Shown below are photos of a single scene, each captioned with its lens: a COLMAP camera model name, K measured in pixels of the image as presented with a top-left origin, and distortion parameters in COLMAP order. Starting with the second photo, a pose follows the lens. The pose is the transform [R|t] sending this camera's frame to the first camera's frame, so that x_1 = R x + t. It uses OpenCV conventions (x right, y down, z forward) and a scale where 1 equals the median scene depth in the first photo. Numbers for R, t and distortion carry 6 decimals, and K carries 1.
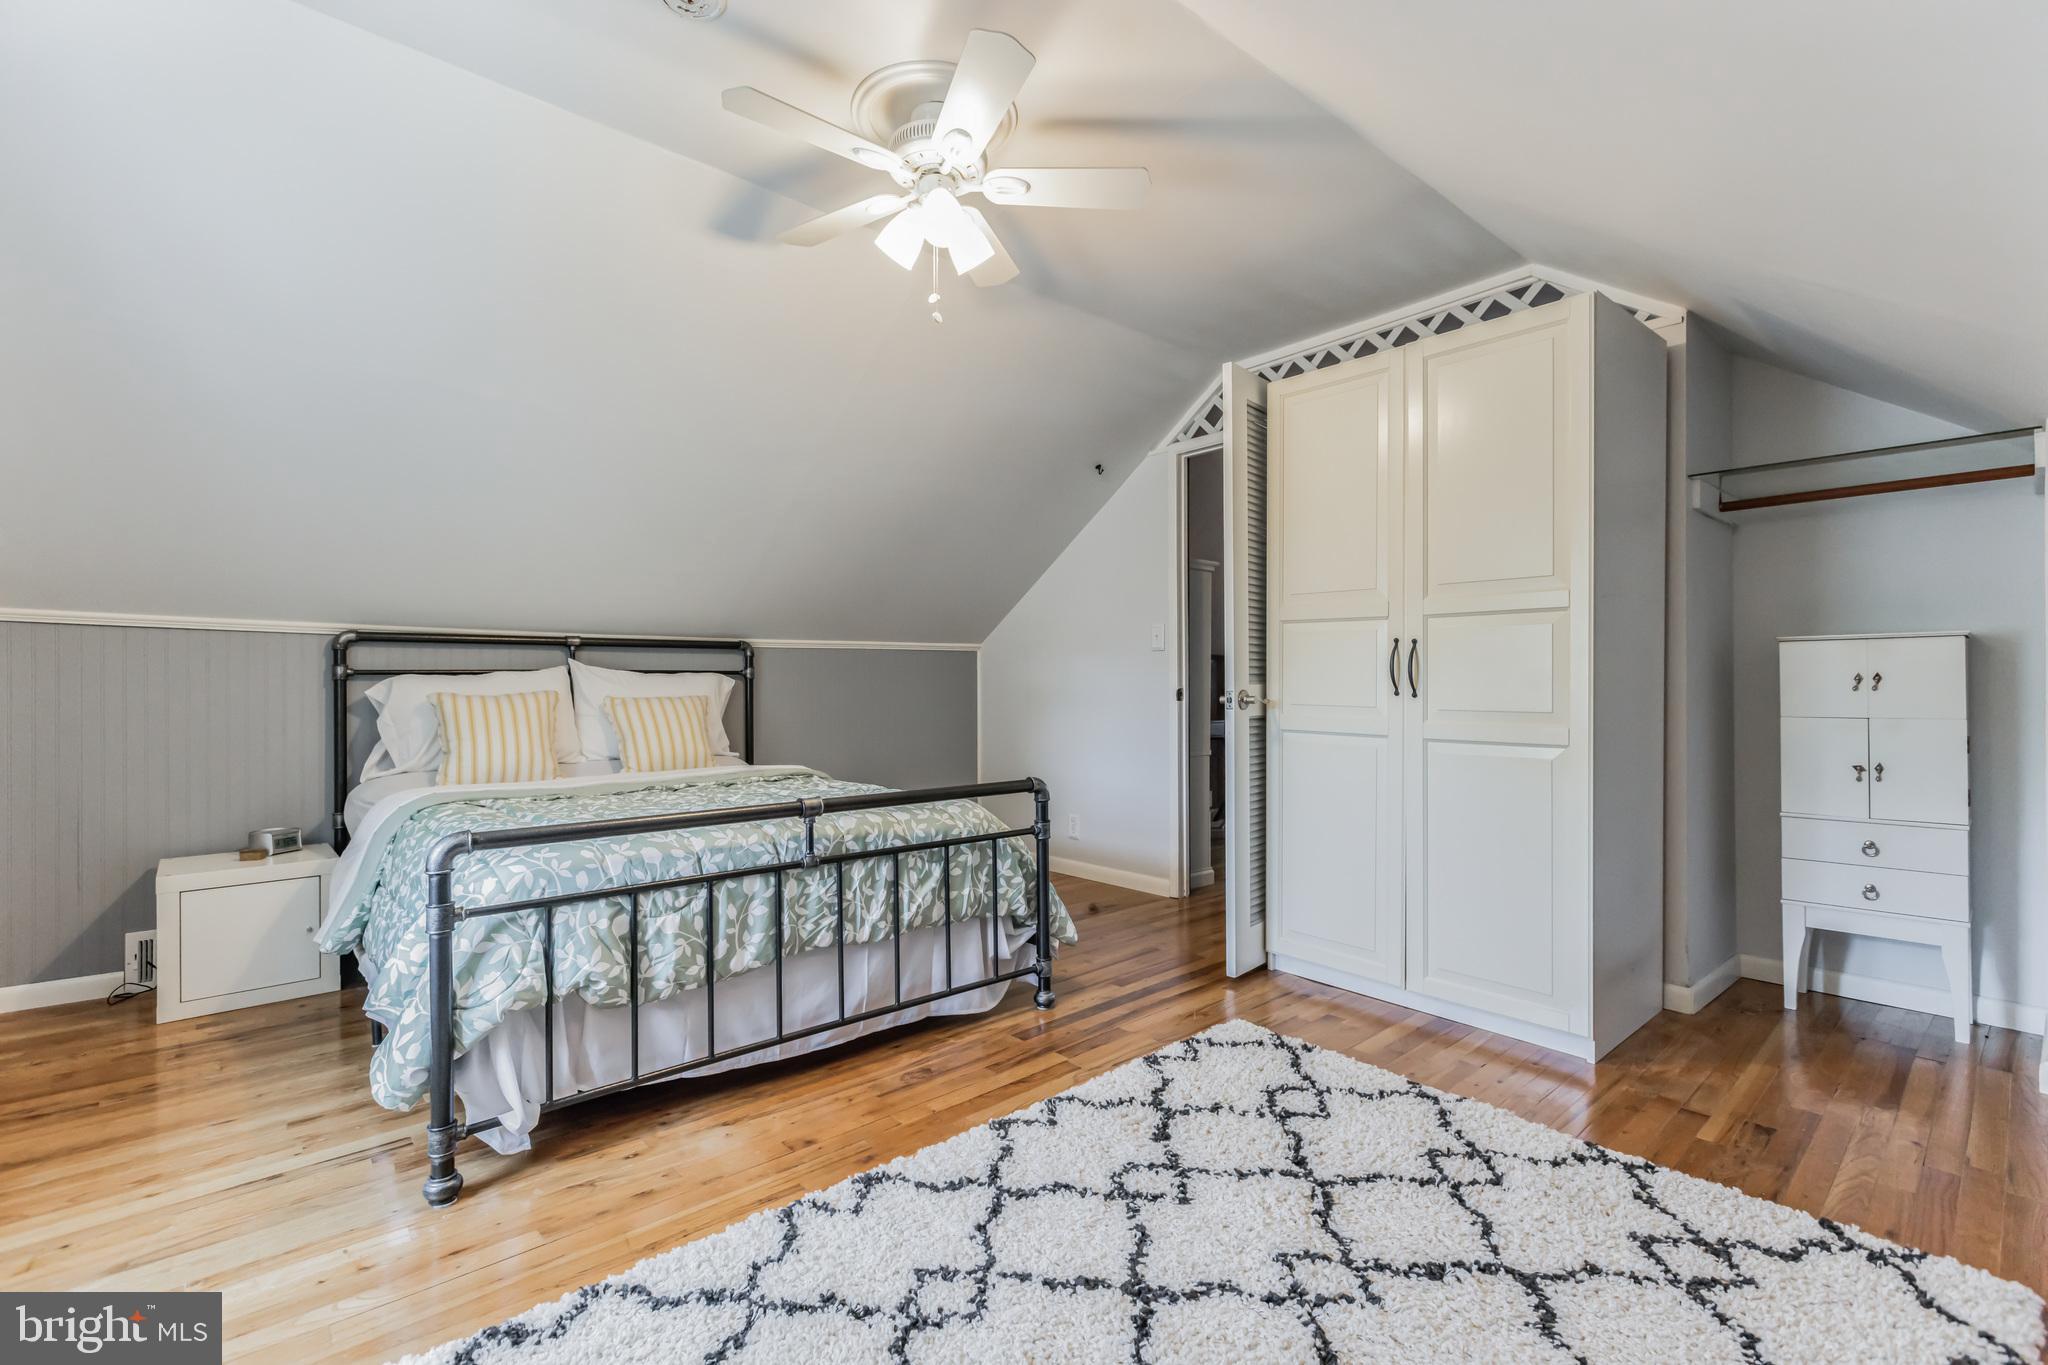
lens RADIAL K [[917.3, 0, 1027.6], [0, 917.3, 683.5], [0, 0, 1]] dist [0.000051, 0.000361]
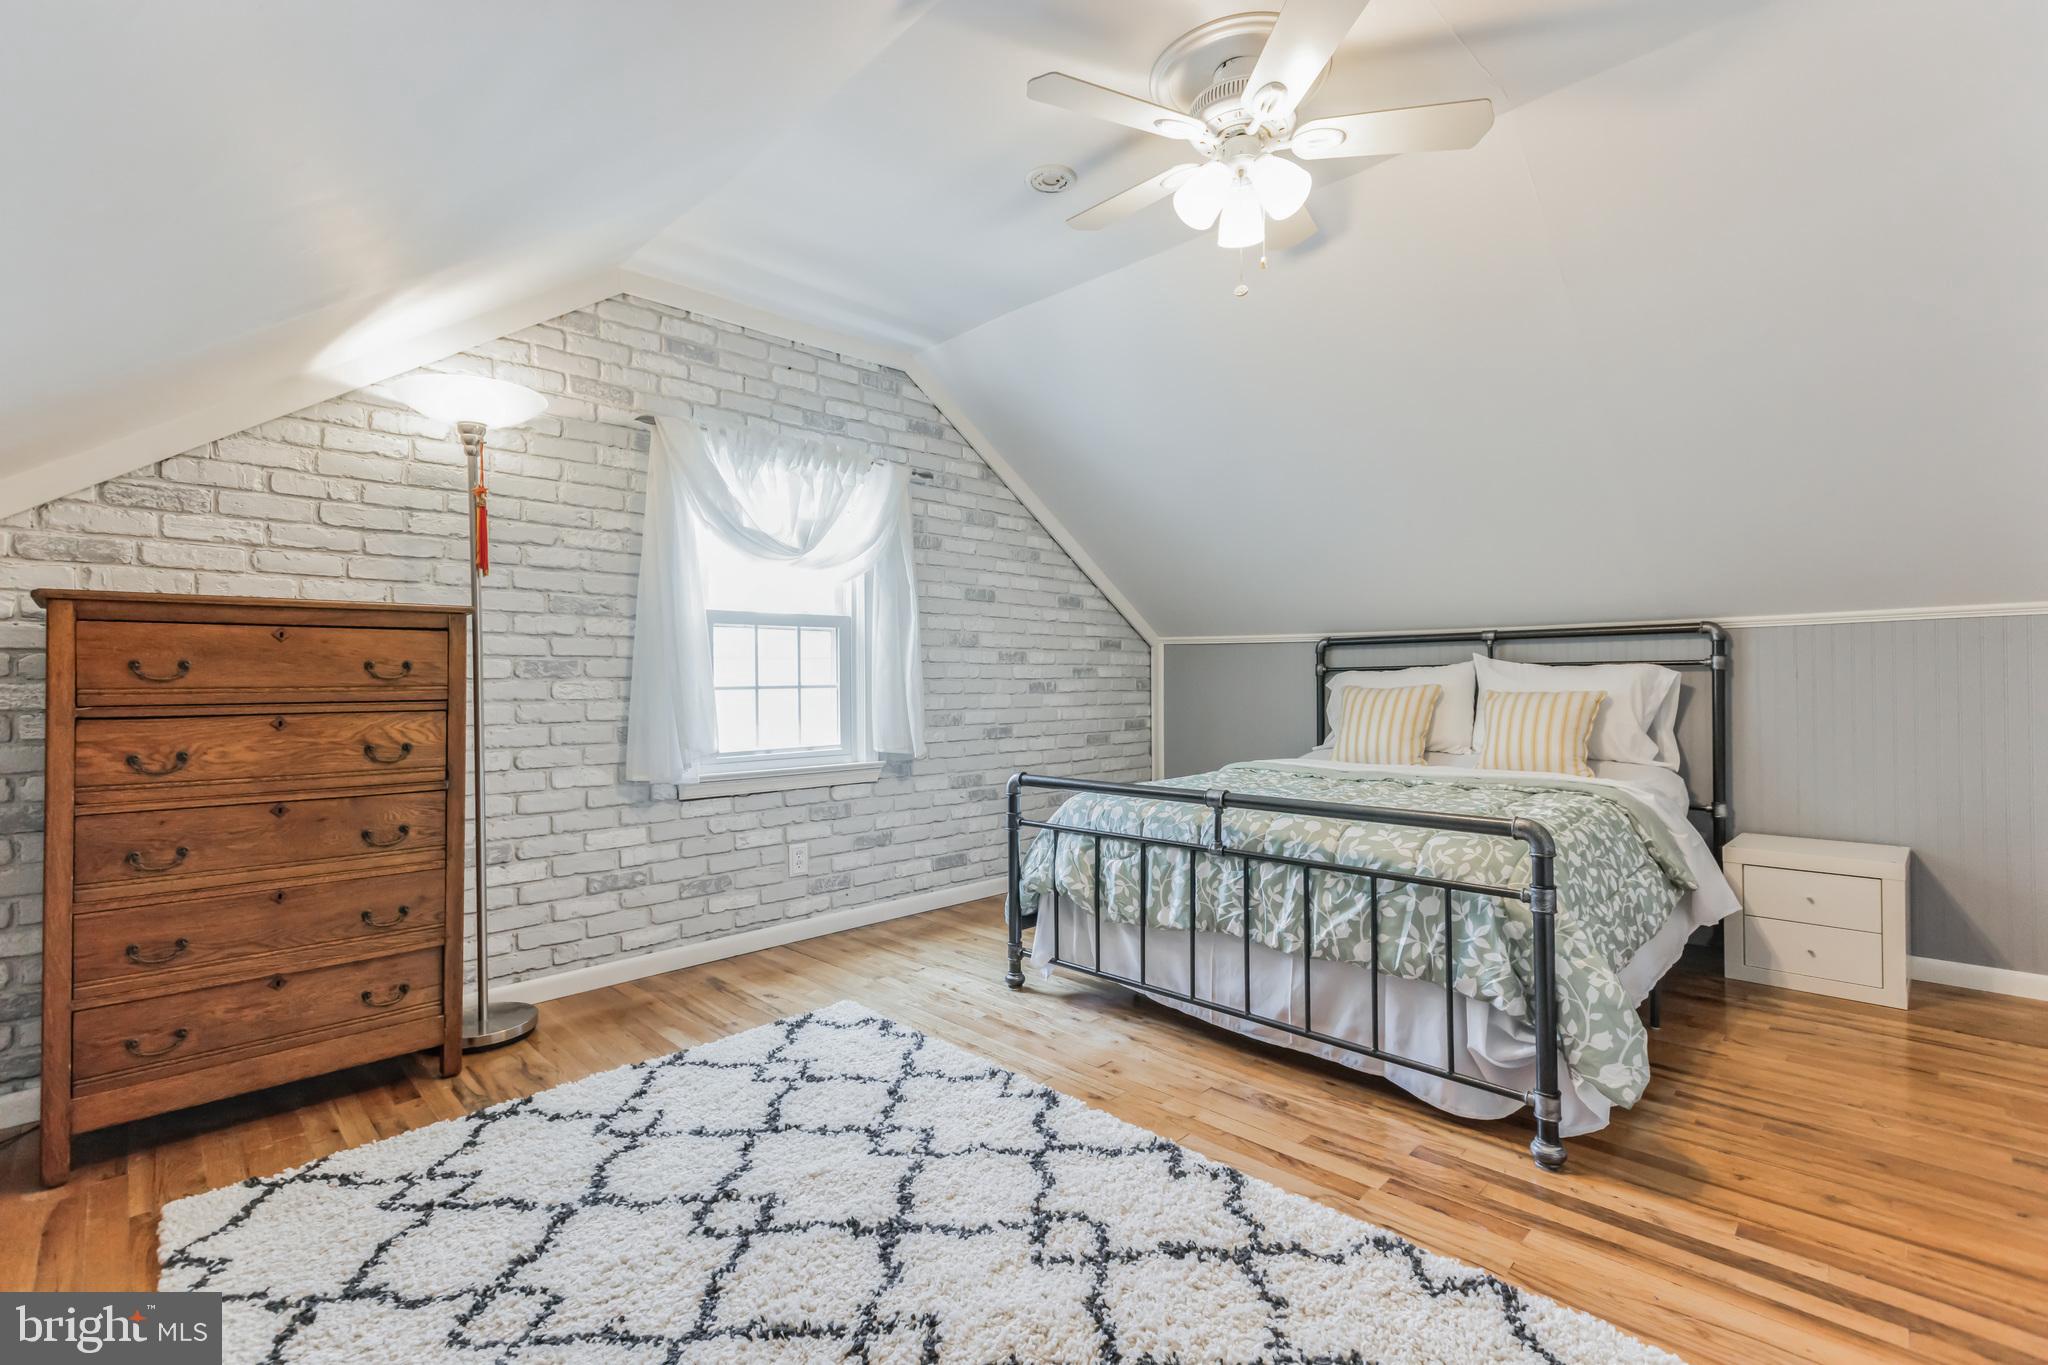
lens RADIAL K [[917.3, 0, 1027.4], [0, 917.3, 682.8], [0, 0, 1]] dist [0.000051, 0.000361]
pose [[0.050746, 0.004209, -0.998703, 0.805993], [0.011115, 0.999927, 0.004779, -0.007489], [0.998650, -0.011343, 0.050695, 0.715109]]
